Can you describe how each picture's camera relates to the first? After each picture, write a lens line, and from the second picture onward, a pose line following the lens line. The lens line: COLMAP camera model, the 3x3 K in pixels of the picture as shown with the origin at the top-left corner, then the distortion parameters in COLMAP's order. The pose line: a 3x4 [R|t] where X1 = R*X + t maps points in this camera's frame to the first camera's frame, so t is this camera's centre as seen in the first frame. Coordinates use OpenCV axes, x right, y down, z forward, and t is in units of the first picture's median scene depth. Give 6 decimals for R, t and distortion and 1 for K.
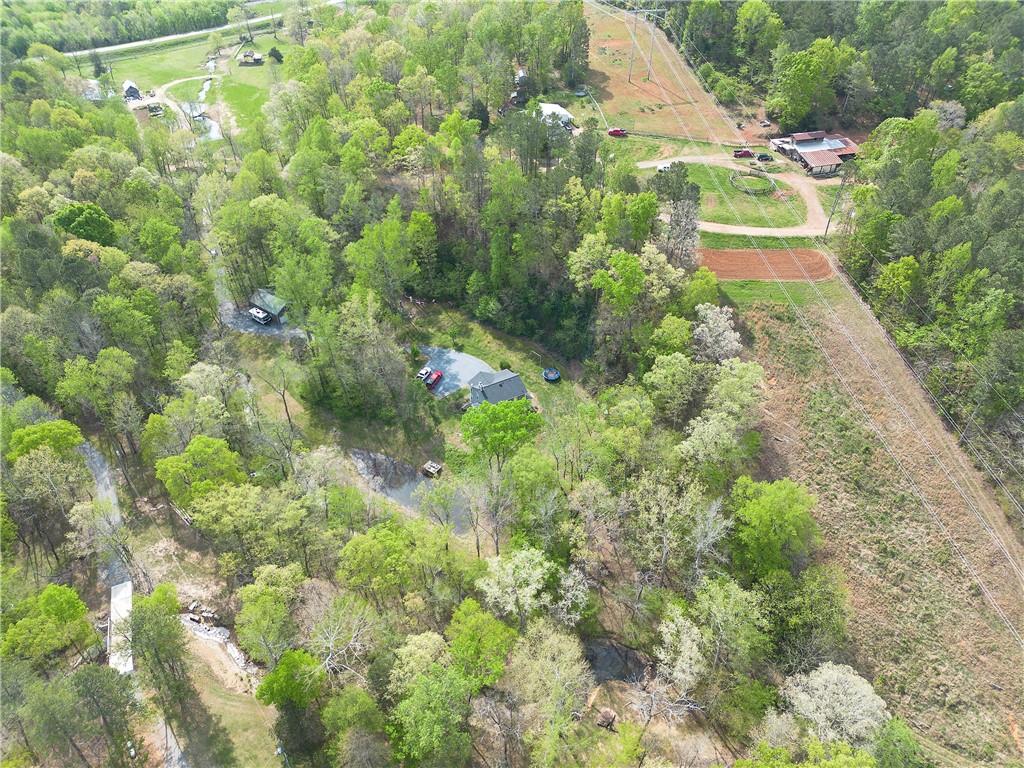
lens RADIAL K [[722.4, 0, 512.0], [0, 722.4, 384.0], [0, 0, 1]] dist [0.091587, -0.079181]
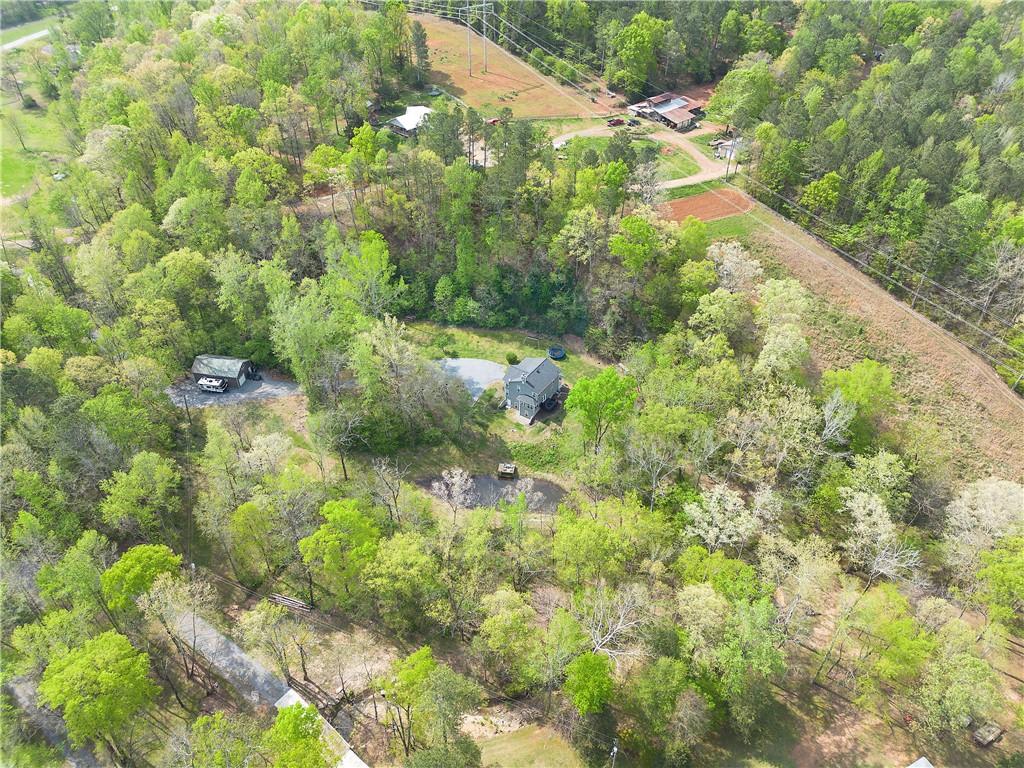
lens RADIAL K [[727.7, 0, 510.8], [0, 727.7, 379.7], [0, 0, 1]] dist [0.097755, -0.081456]
pose [[0.892454, -0.280179, 0.353589, -0.369447], [0.285325, 0.957650, 0.038672, -0.033954], [-0.349450, 0.066375, 0.934601, 0.045287]]
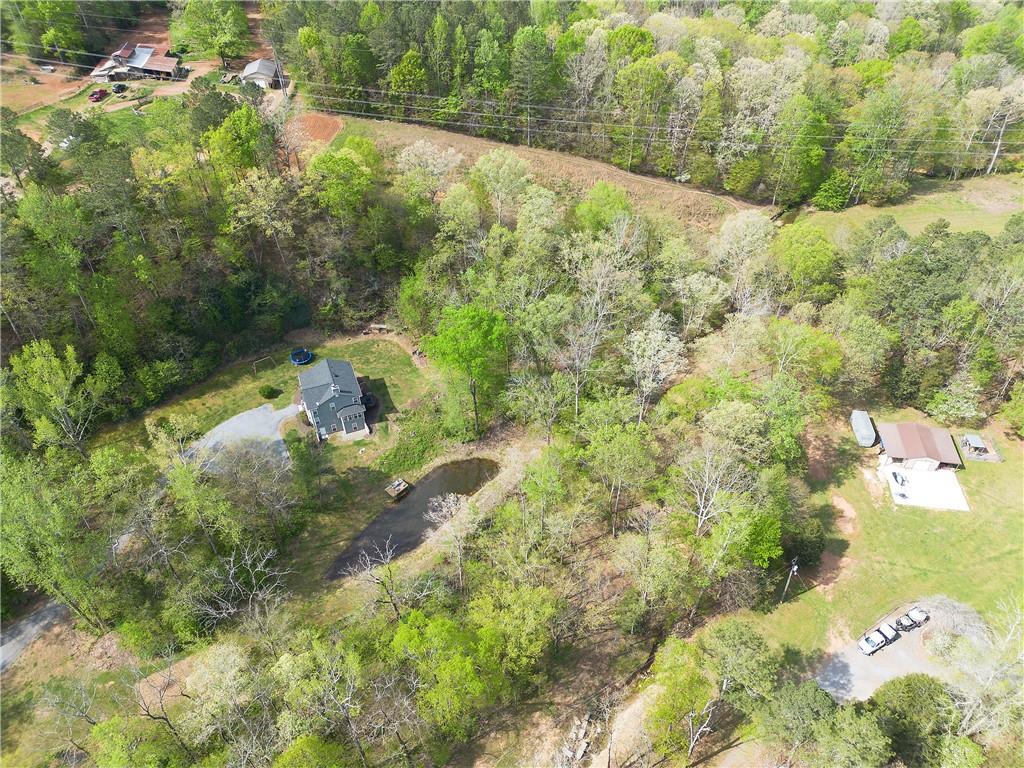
lens RADIAL K [[722.4, 0, 512.0], [0, 722.4, 384.0], [0, 0, 1]] dist [0.091587, -0.079181]
pose [[0.135912, -0.666508, 0.733004, -0.531264], [0.638106, 0.624859, 0.449858, -0.209421], [-0.757858, 0.406593, 0.510229, 0.380658]]
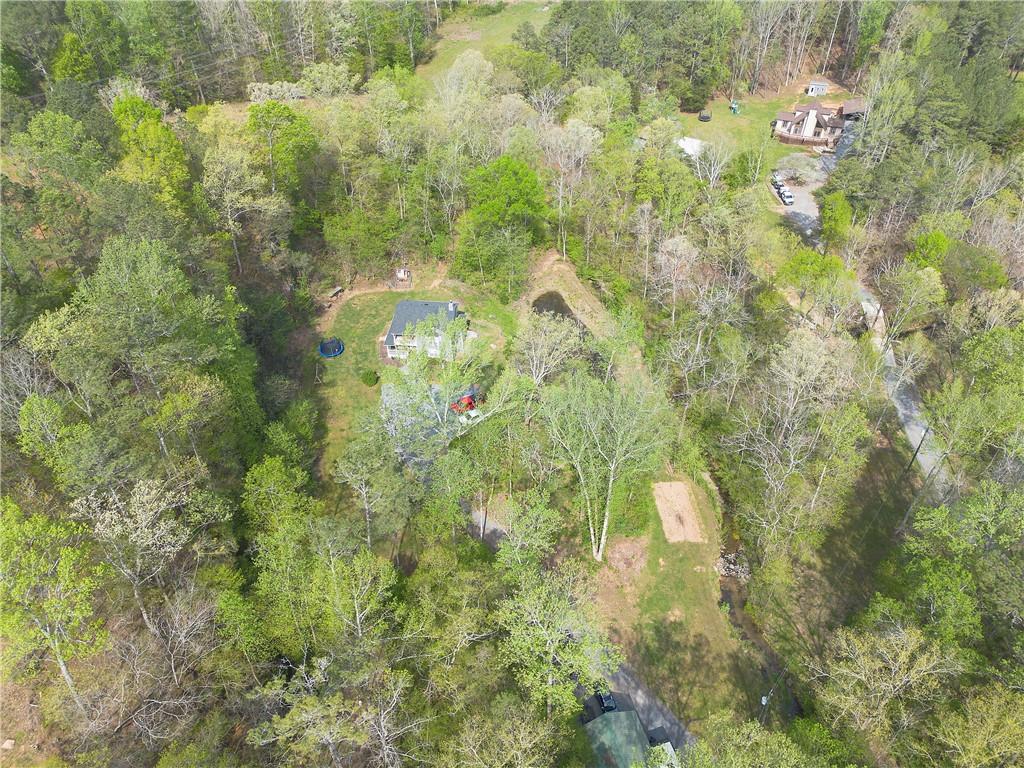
lens RADIAL K [[722.4, 0, 512.0], [0, 722.4, 384.0], [0, 0, 1]] dist [0.091587, -0.079181]
pose [[-0.829230, -0.371428, 0.417635, -0.397325], [0.359215, 0.218283, 0.907368, -0.578896], [-0.428184, 0.902438, -0.047584, 0.951053]]
